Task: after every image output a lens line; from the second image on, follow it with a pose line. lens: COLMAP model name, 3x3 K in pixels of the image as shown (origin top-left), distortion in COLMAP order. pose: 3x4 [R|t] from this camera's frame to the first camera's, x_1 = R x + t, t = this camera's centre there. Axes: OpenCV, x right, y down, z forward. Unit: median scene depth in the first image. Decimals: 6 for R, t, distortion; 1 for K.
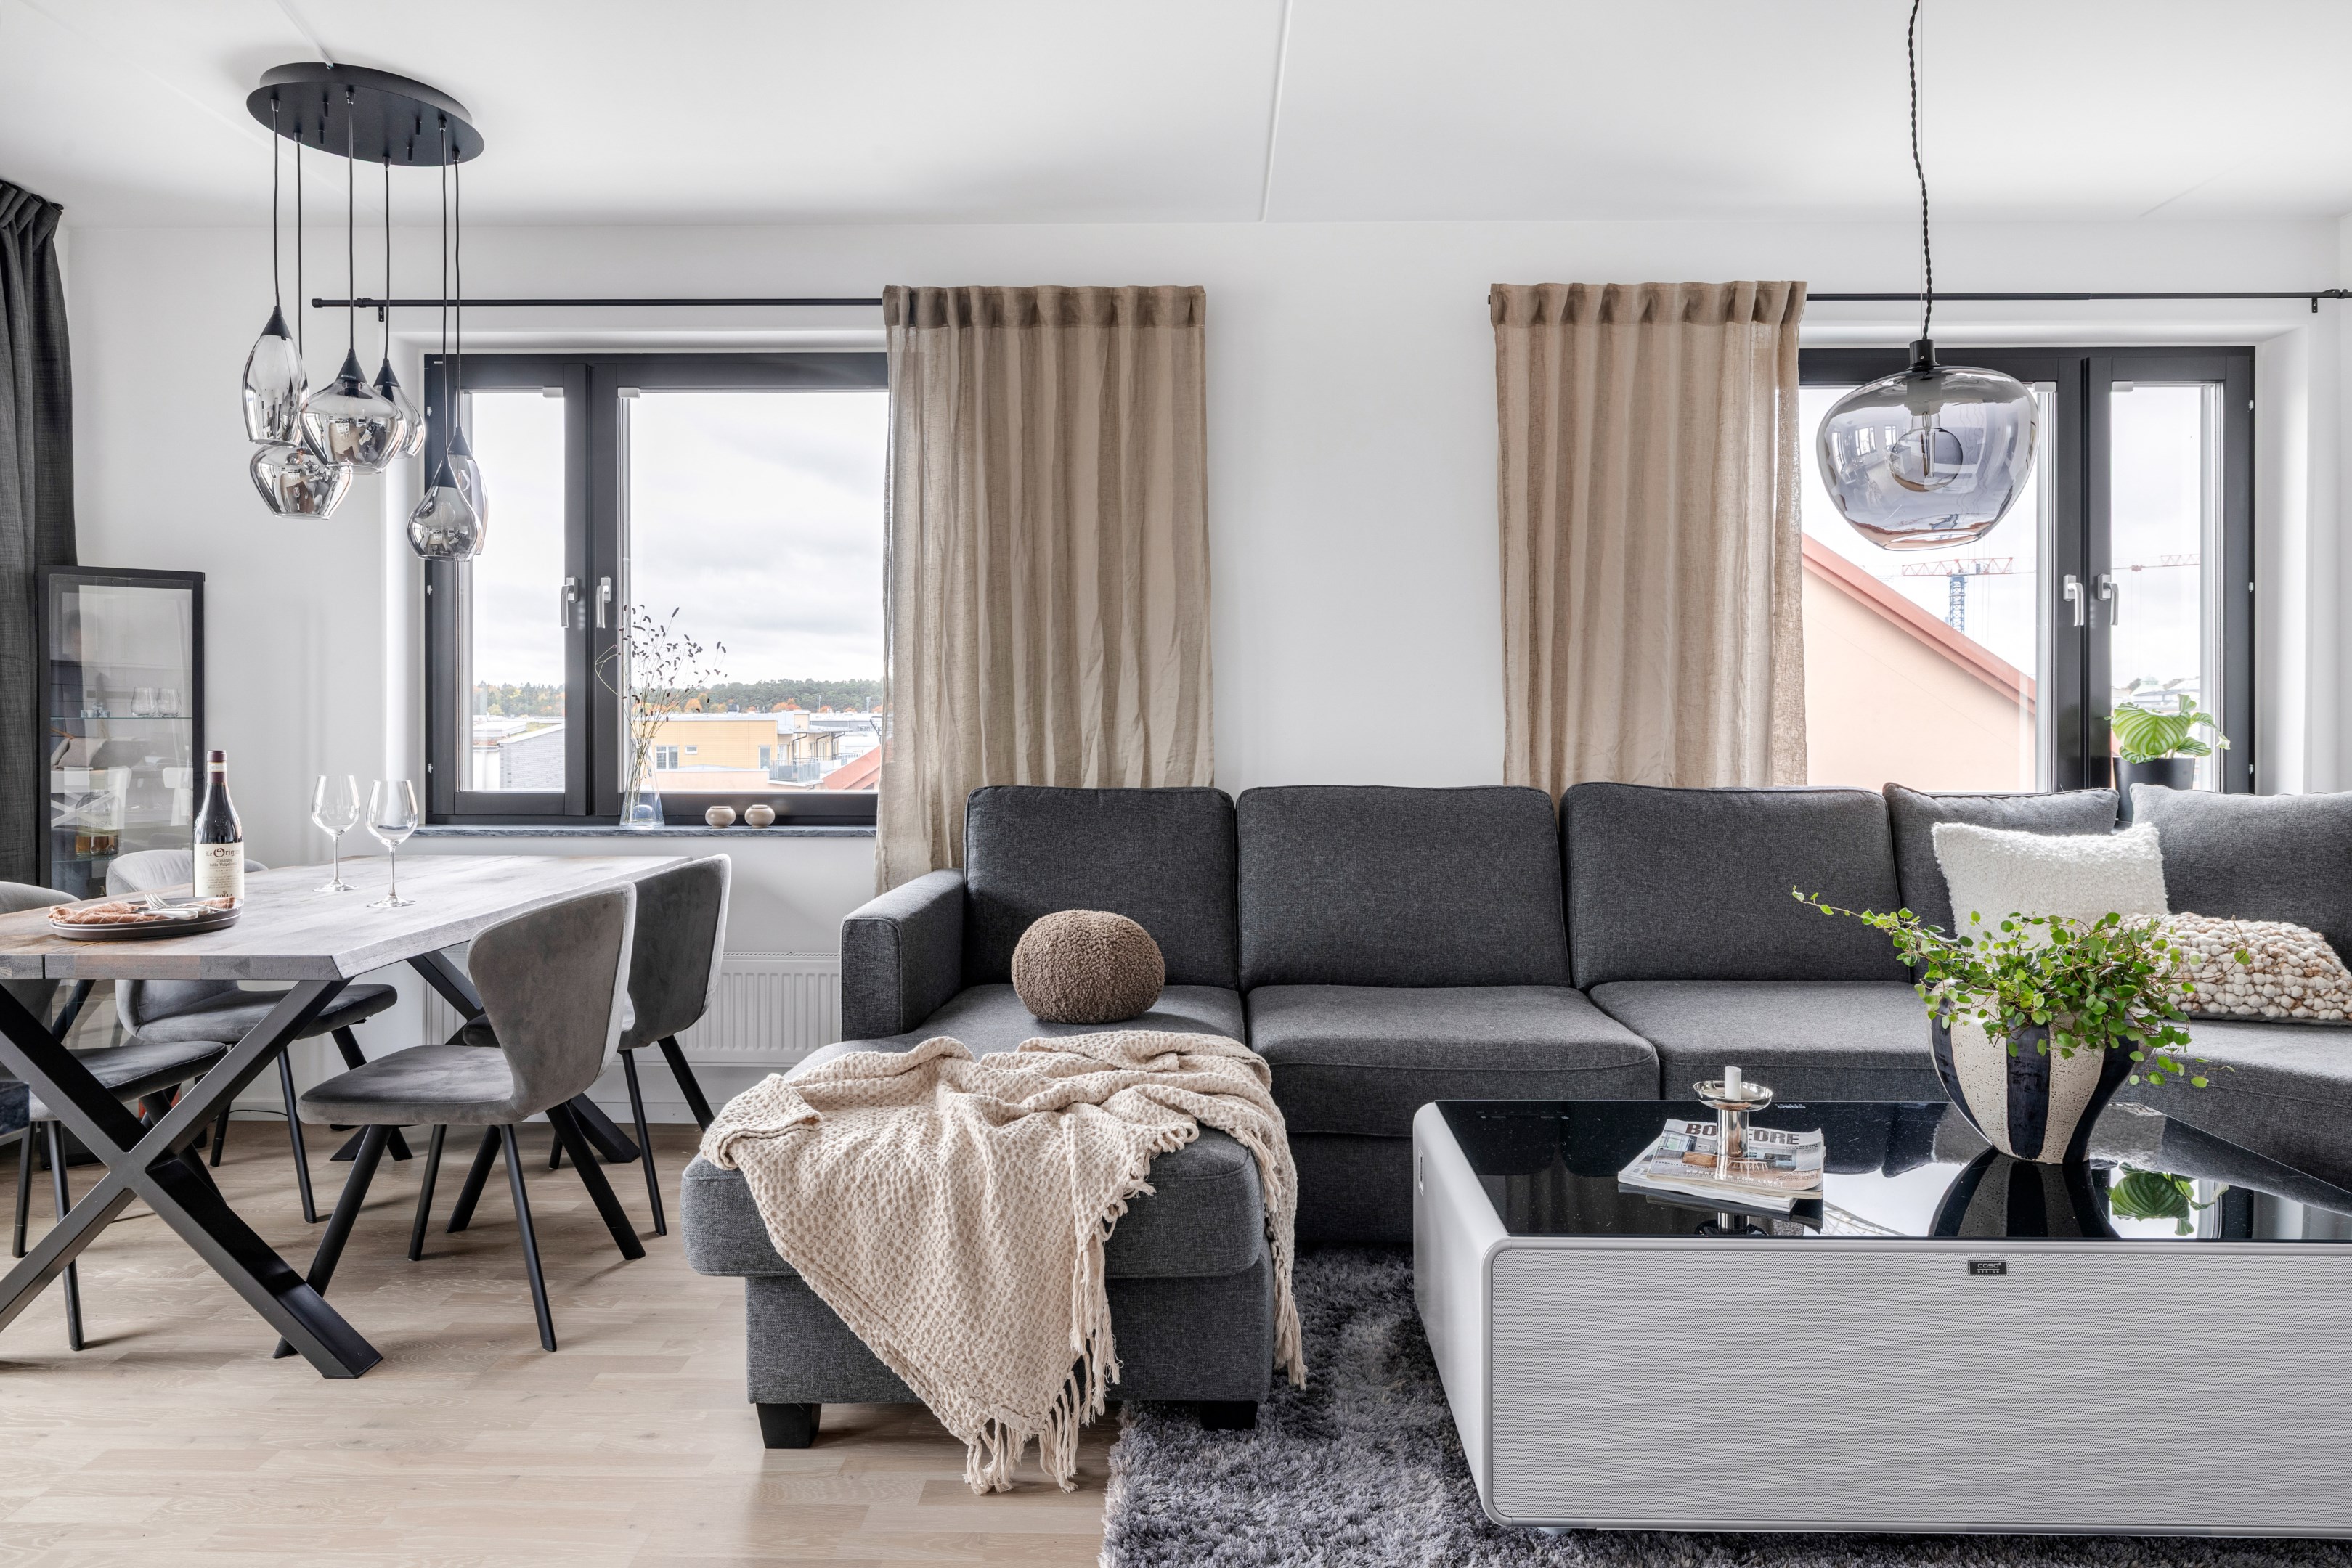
lens RADIAL K [[1432.0, 0, 1188.9], [0, 1432.0, 738.9], [0, 0, 1]] dist [0.002216, 0.000195]
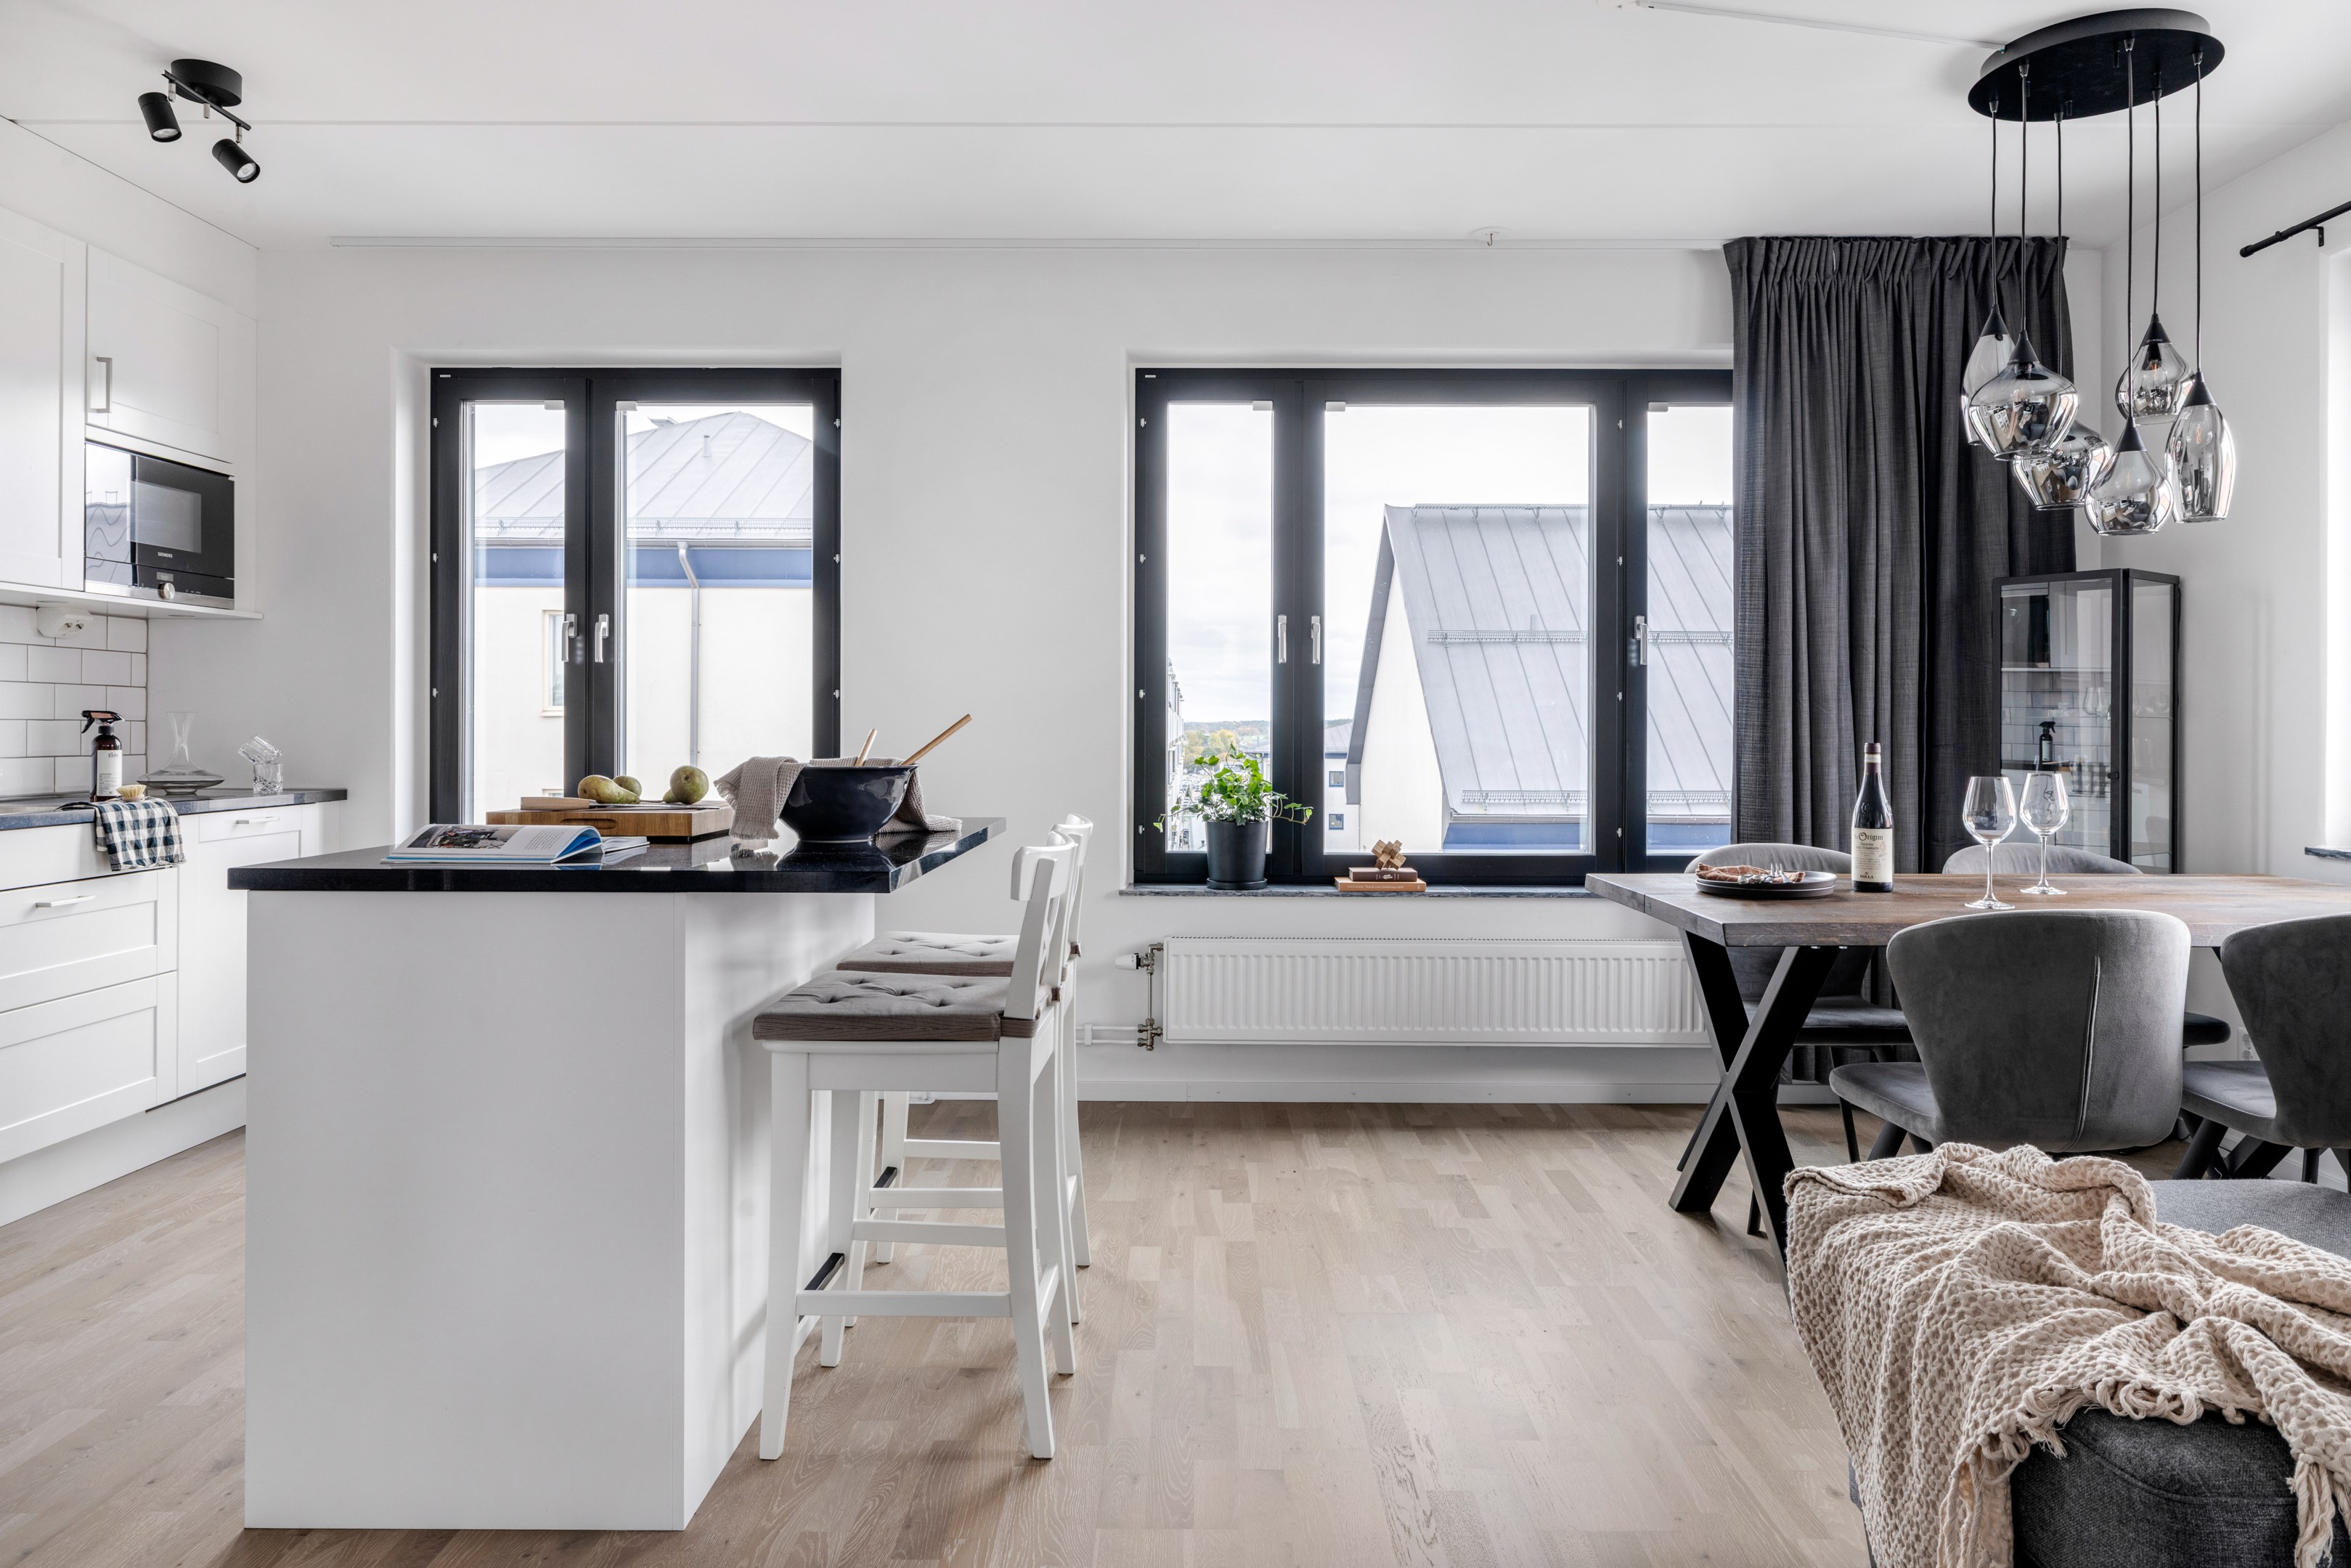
lens RADIAL K [[1573.5, 0, 1187.2], [0, 1573.5, 728.5], [0, 0, 1]] dist [-0.002637, 0.000424]
pose [[-0.000707, -0.000128, -1.000000, 0.374406], [-0.016587, 0.999862, -0.000116, 0.003915], [0.999862, 0.016587, -0.000709, 0.348118]]
